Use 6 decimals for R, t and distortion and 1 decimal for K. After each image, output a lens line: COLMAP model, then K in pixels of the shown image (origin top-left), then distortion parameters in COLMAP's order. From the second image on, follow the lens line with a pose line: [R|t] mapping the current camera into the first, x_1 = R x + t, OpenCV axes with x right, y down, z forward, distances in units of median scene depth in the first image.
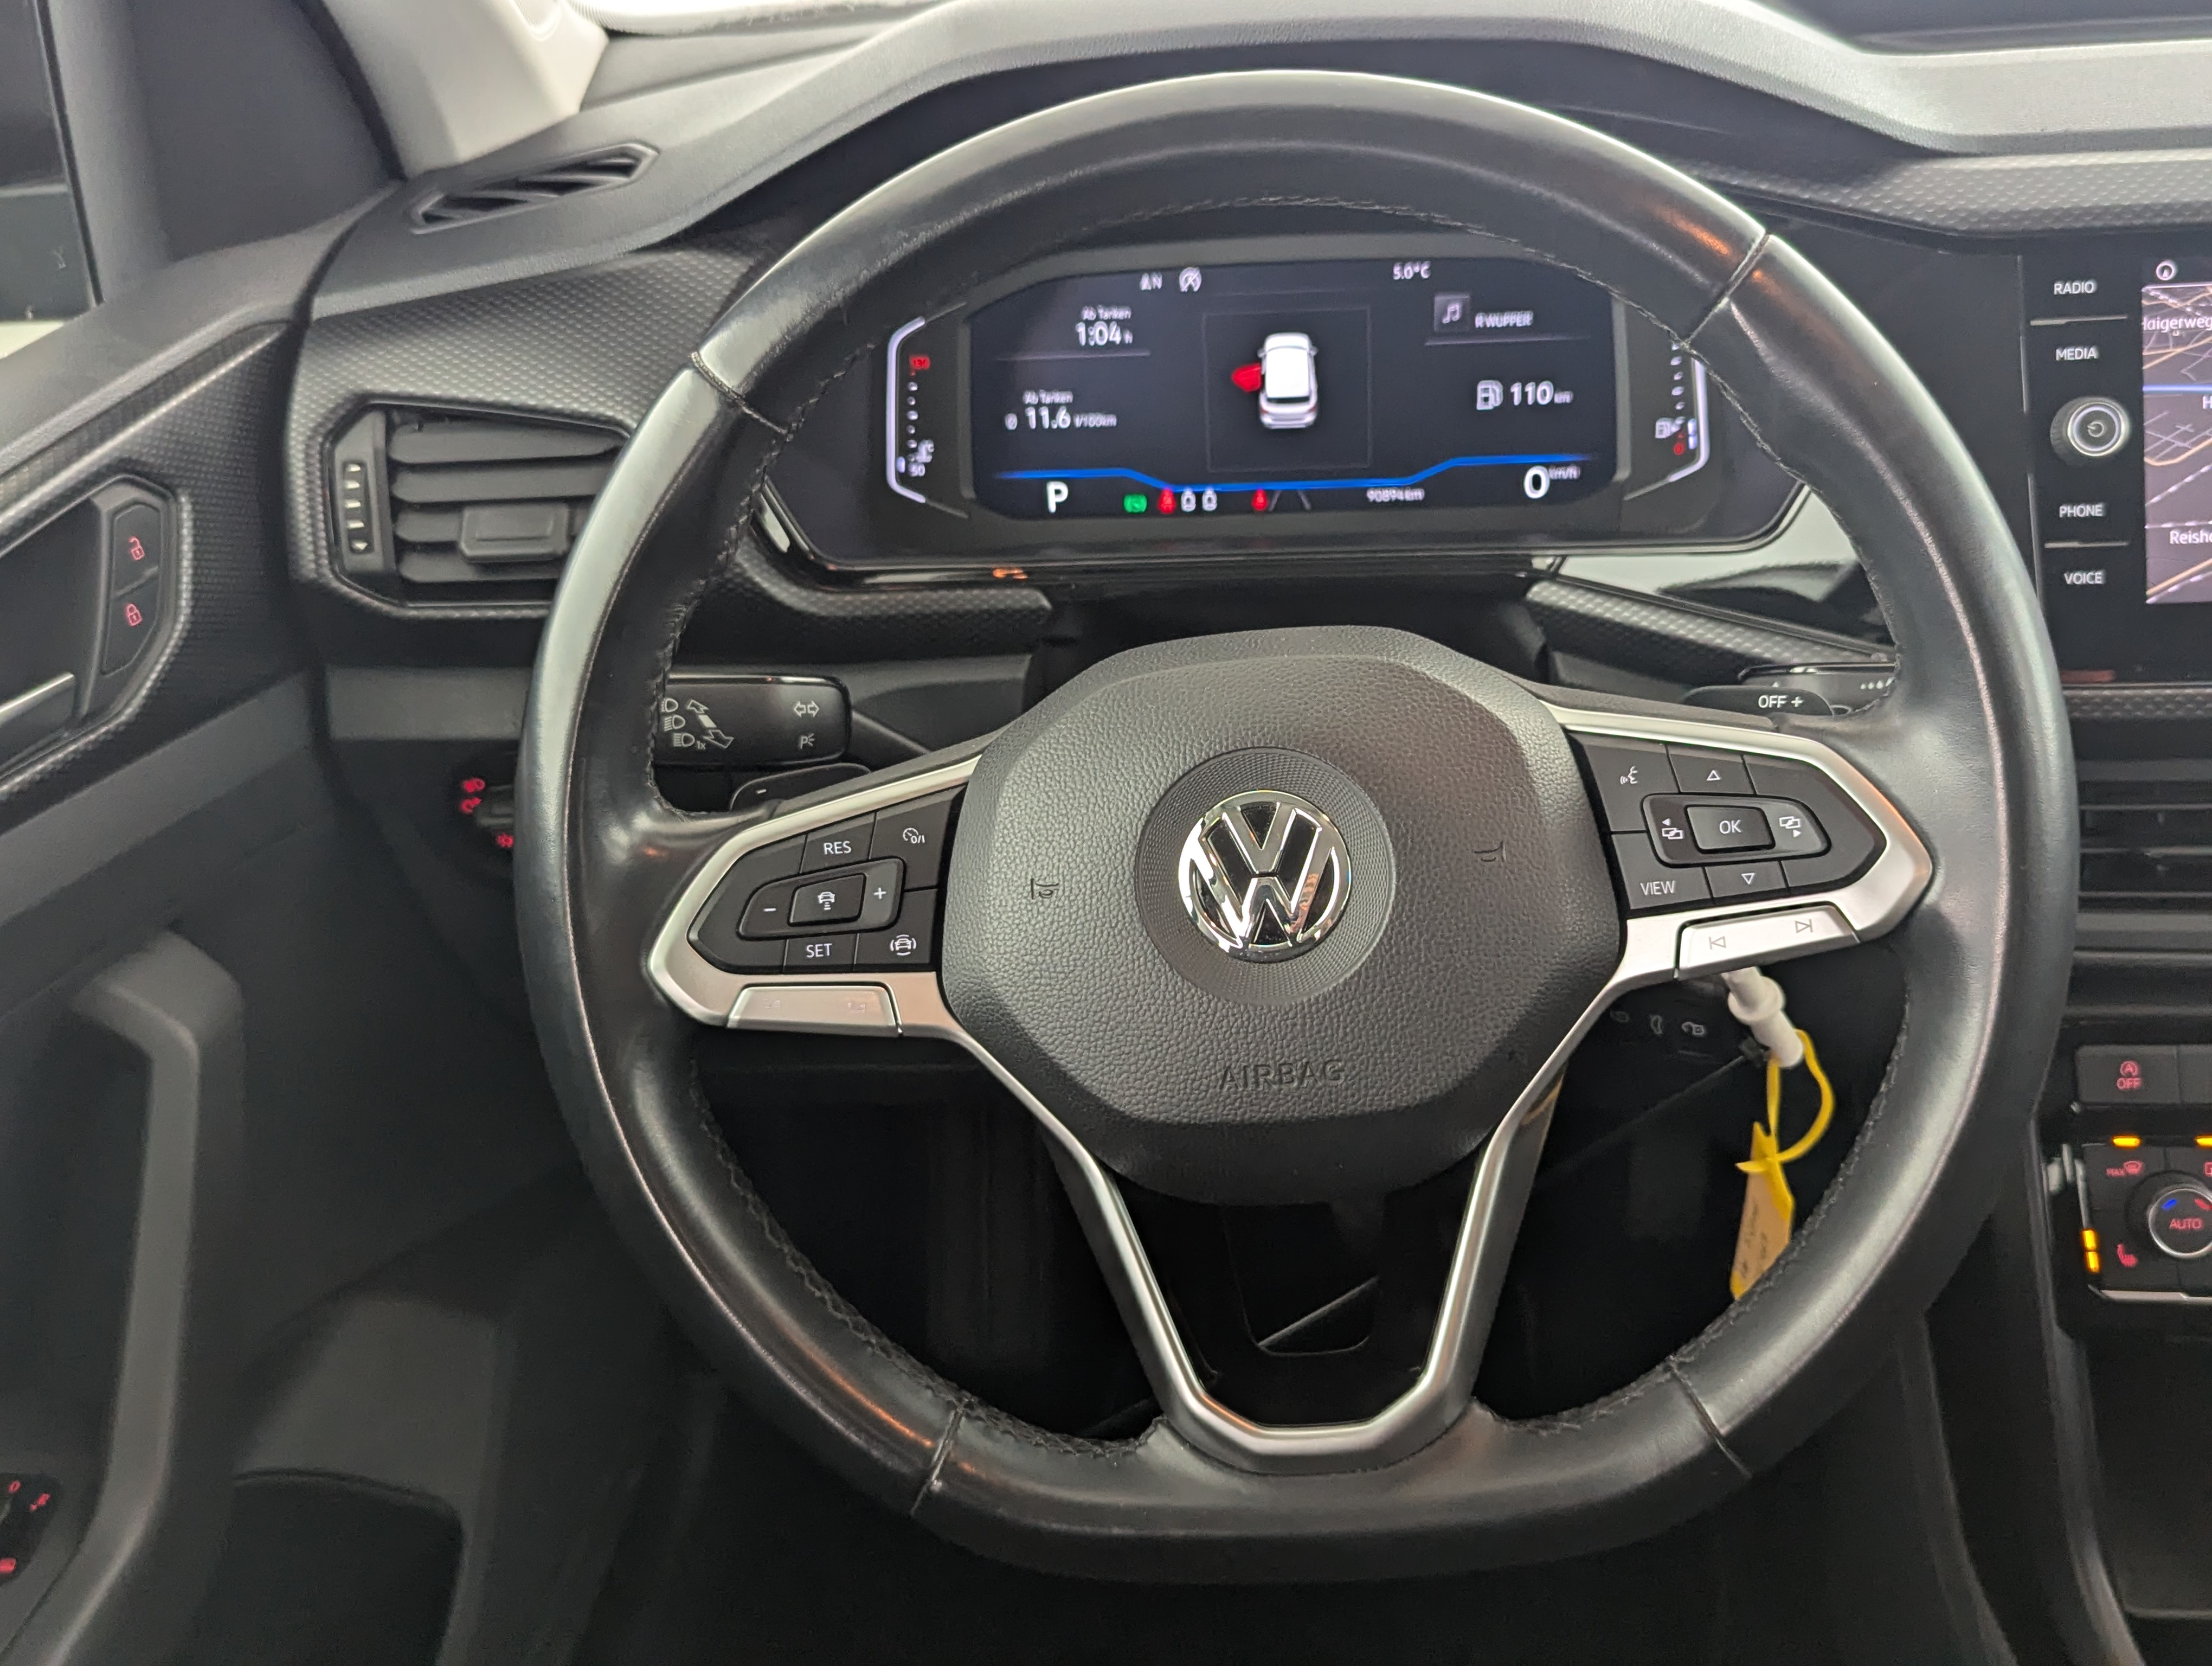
lens RADIAL K [[2118.9, 0, 1133.8], [0, 2118.9, 812.7], [0, 0, 1]] dist [0.036864, 0.000000]
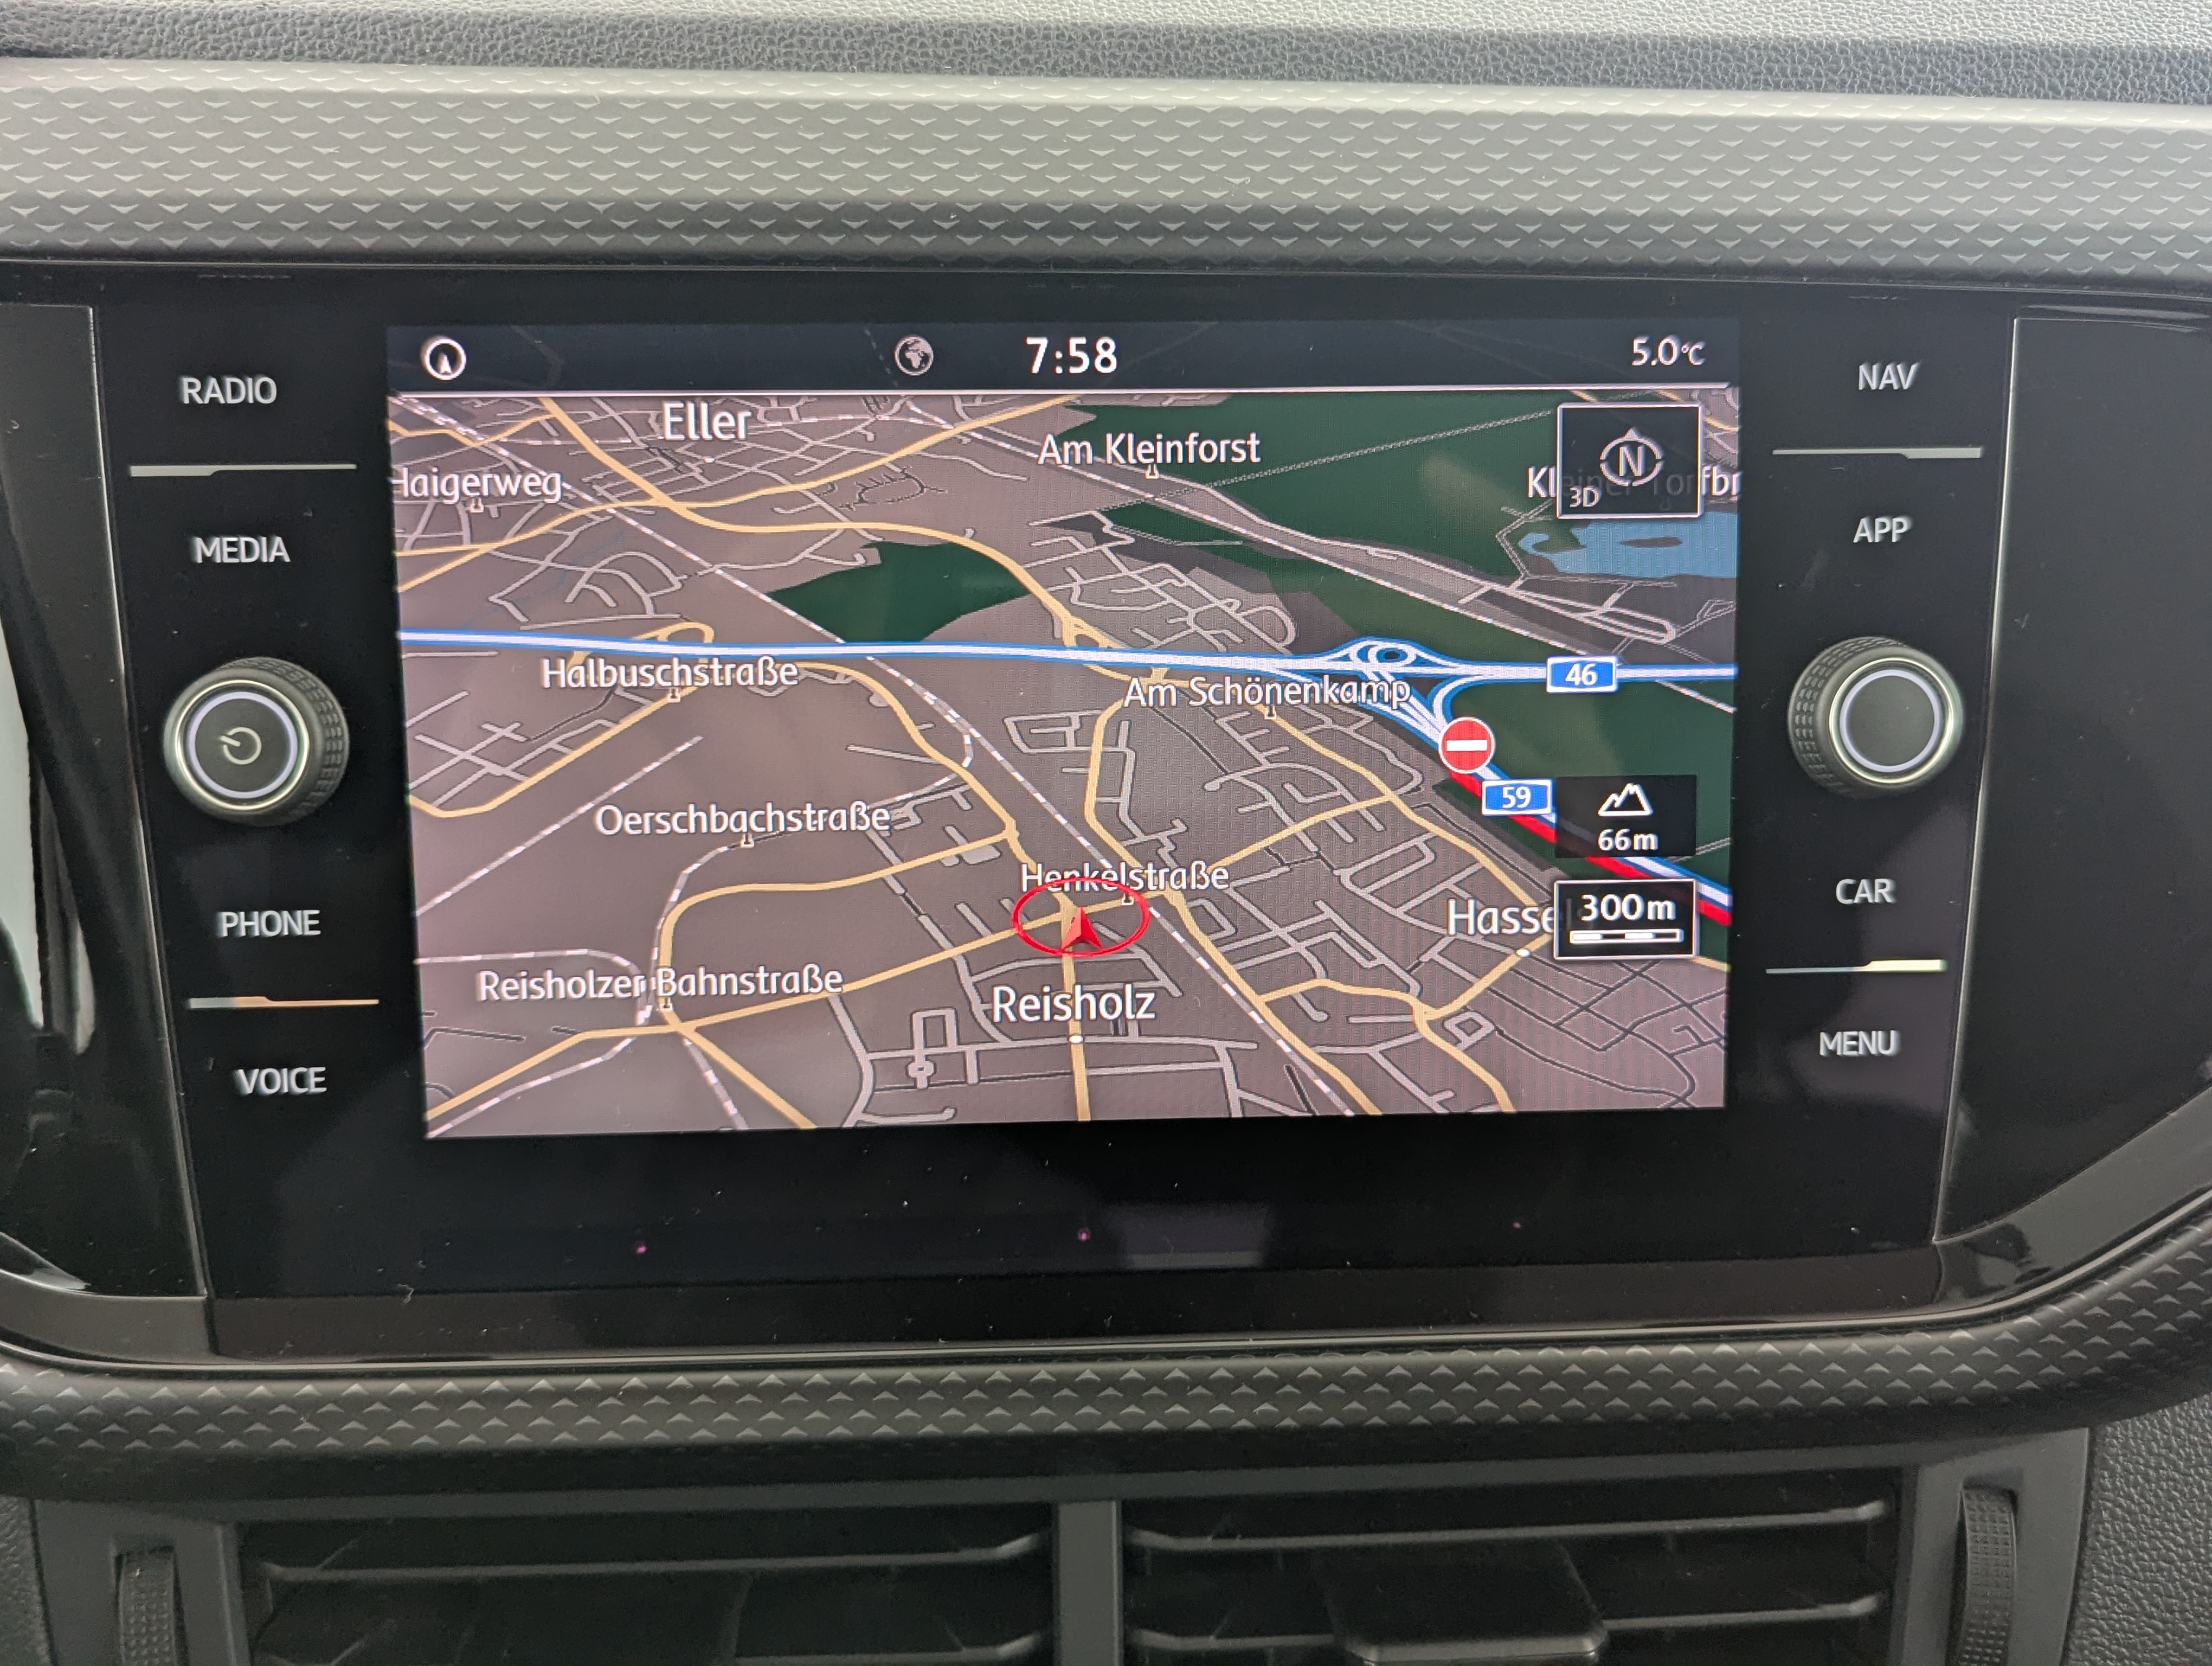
lens RADIAL K [[2118.9, 0, 1106.0], [0, 2118.9, 818.5], [0, 0, 1]] dist [0.036864, 0.000000]
pose [[0.987531, -0.002108, 0.157410, 0.542048], [-0.004931, 0.999005, 0.044314, -0.181714], [-0.157347, -0.044538, 0.986539, 0.563910]]
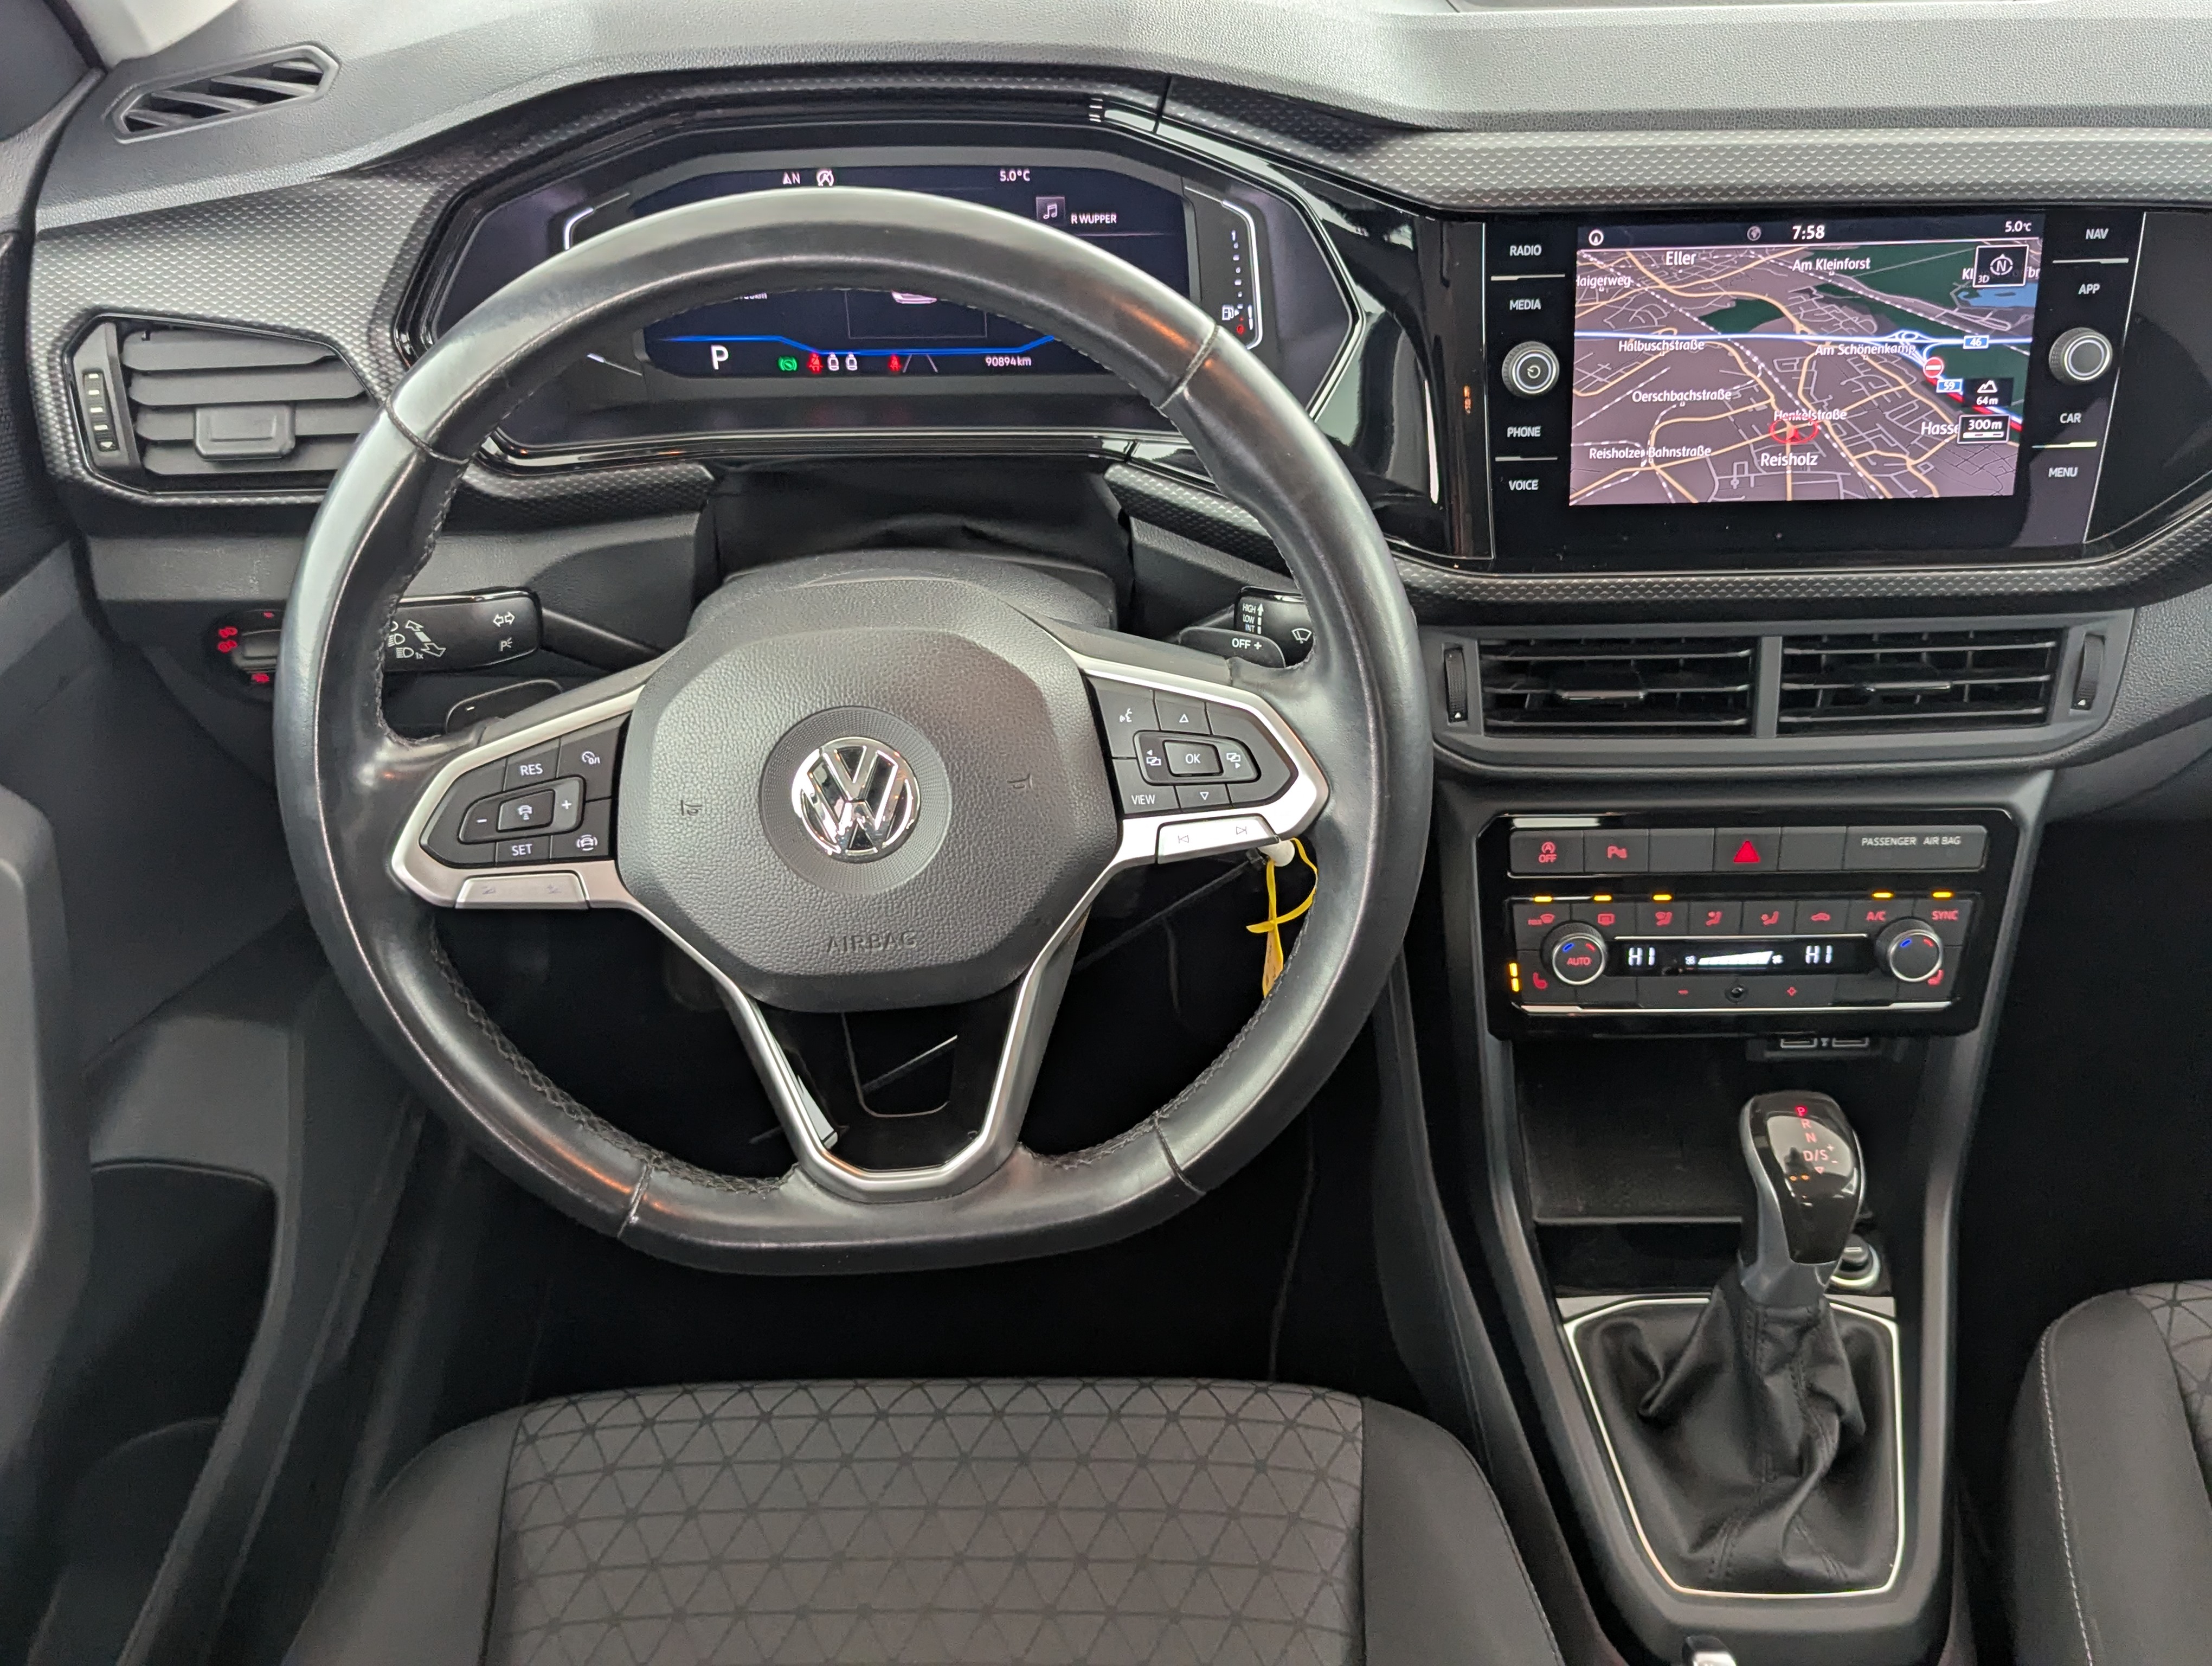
lens RADIAL K [[2118.9, 0, 1109.9], [0, 2118.9, 851.0], [0, 0, 1]] dist [0.036864, 0.000000]
pose [[0.995376, -0.023013, 0.093258, 0.075388], [-0.000411, 0.969848, 0.243711, -0.208026], [-0.096054, -0.242622, 0.965354, -0.257697]]
